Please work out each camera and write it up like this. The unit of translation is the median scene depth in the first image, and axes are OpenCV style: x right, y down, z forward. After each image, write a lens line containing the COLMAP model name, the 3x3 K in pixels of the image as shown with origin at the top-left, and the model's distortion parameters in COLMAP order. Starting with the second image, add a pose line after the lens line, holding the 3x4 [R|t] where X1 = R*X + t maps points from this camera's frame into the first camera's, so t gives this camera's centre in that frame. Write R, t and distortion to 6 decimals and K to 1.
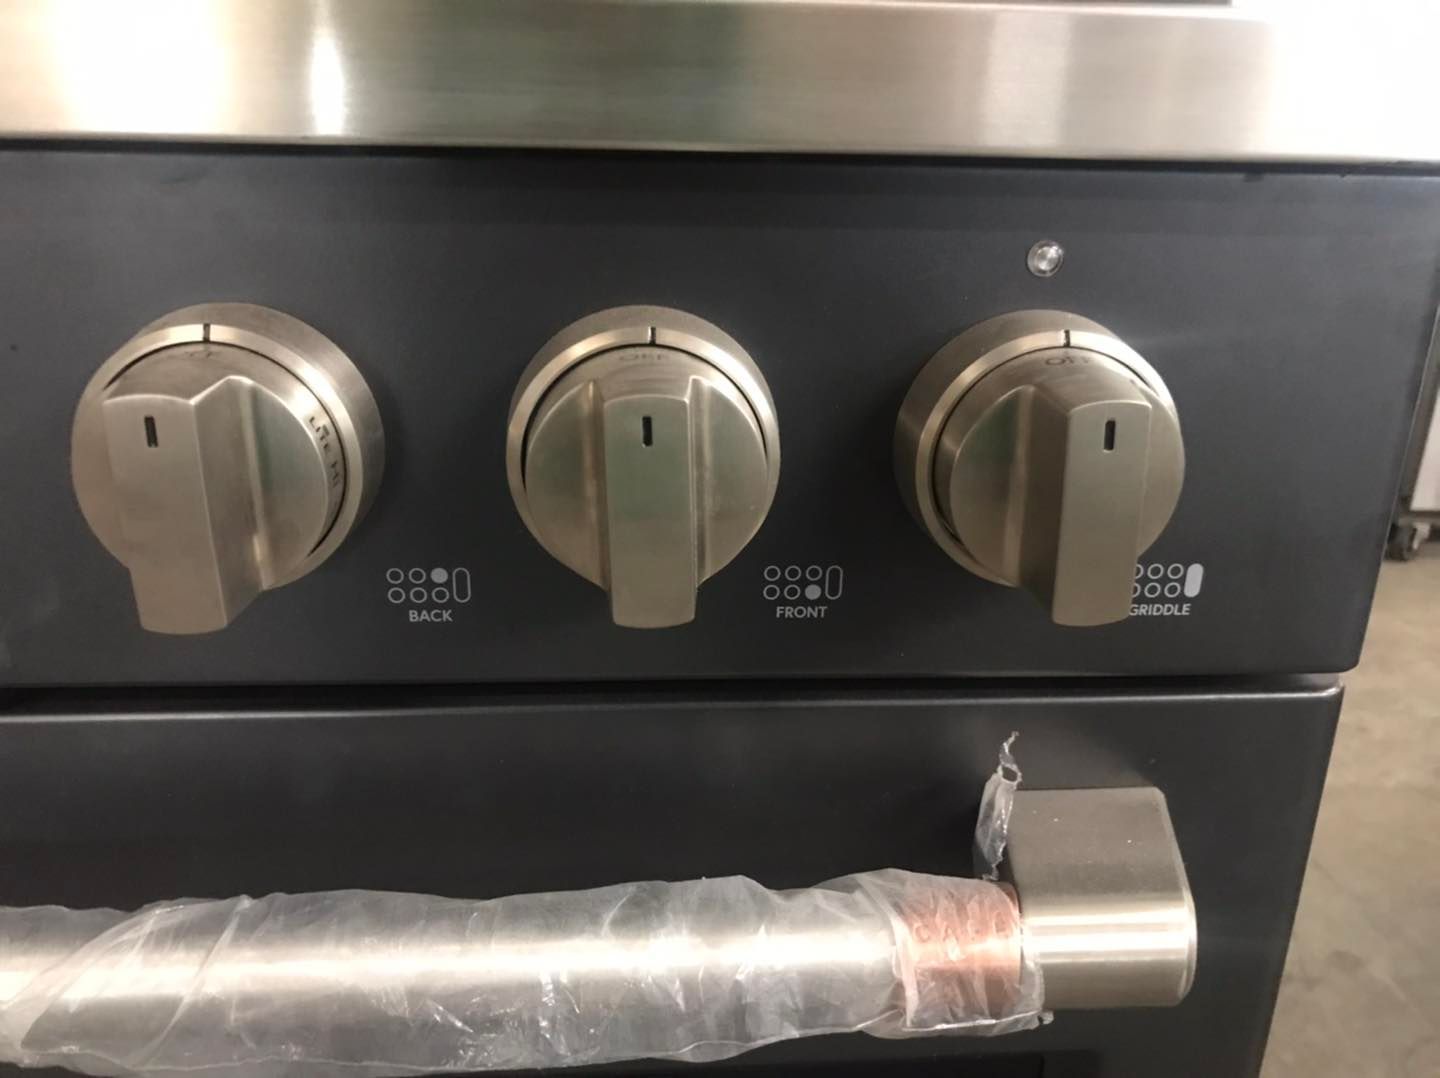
lens RADIAL K [[1002.4, 0, 720.0], [0, 1002.4, 539.0], [0, 0, 1]] dist [0.007173, 0.003441]
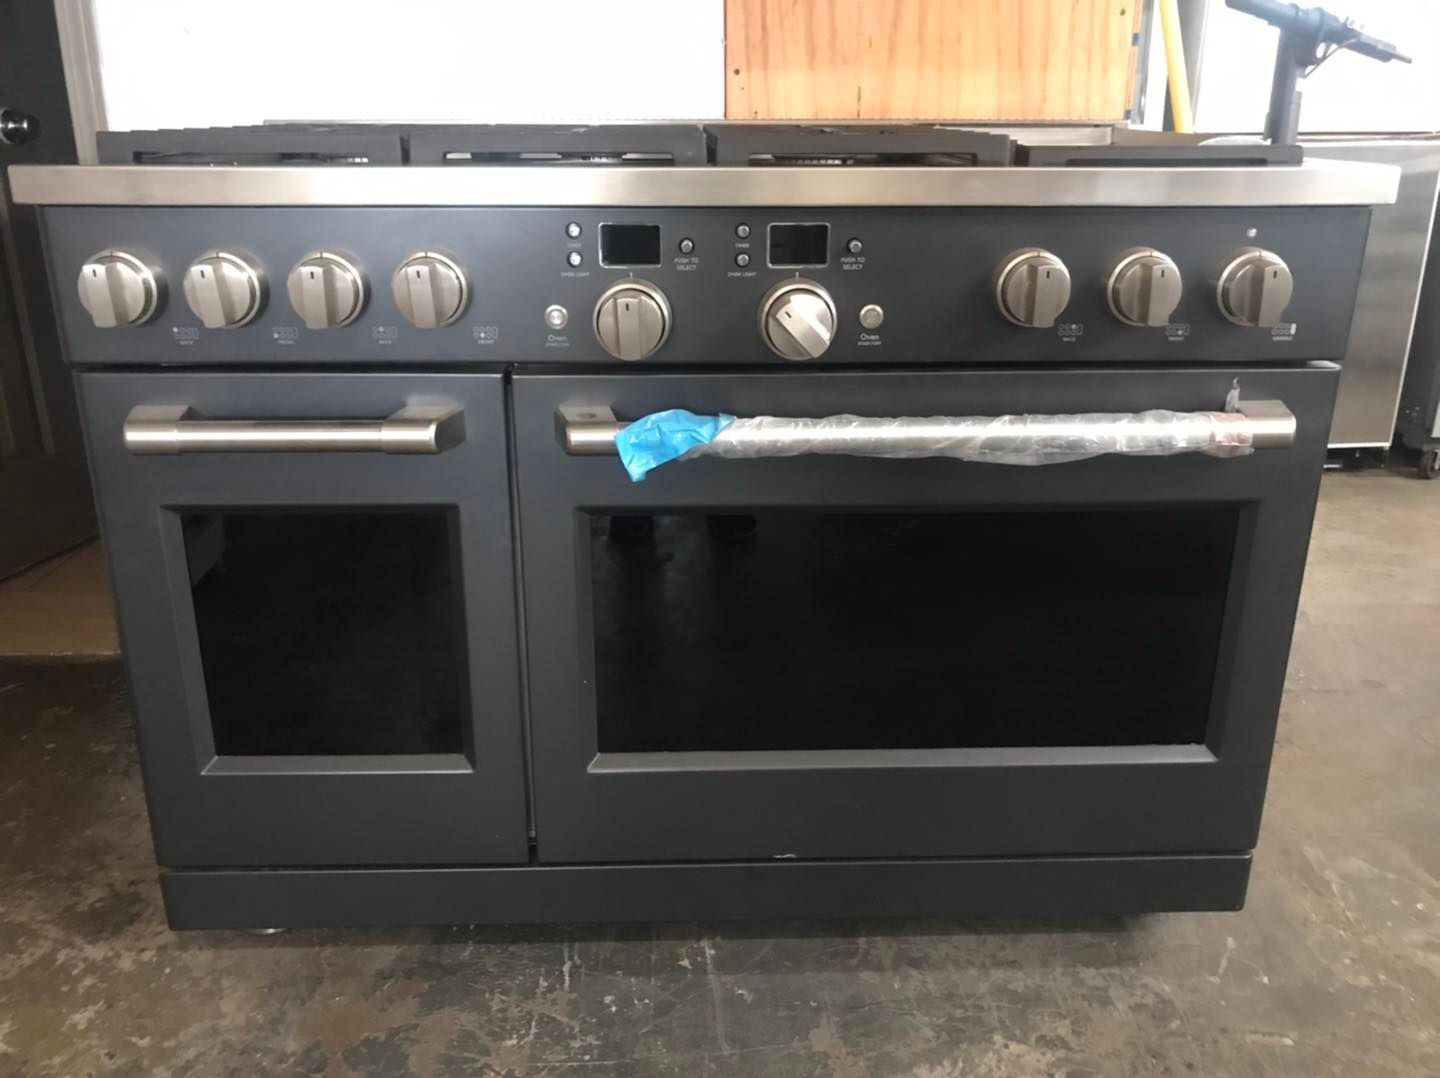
lens RADIAL K [[1041.0, 0, 720.0], [0, 1041.0, 539.0], [0, 0, 1]] dist [-0.005936, -0.003368]
pose [[0.999479, -0.008005, -0.031260, -1.358889], [0.007385, 0.999775, -0.019905, 0.810546], [0.031412, 0.019664, 0.999313, -2.550270]]
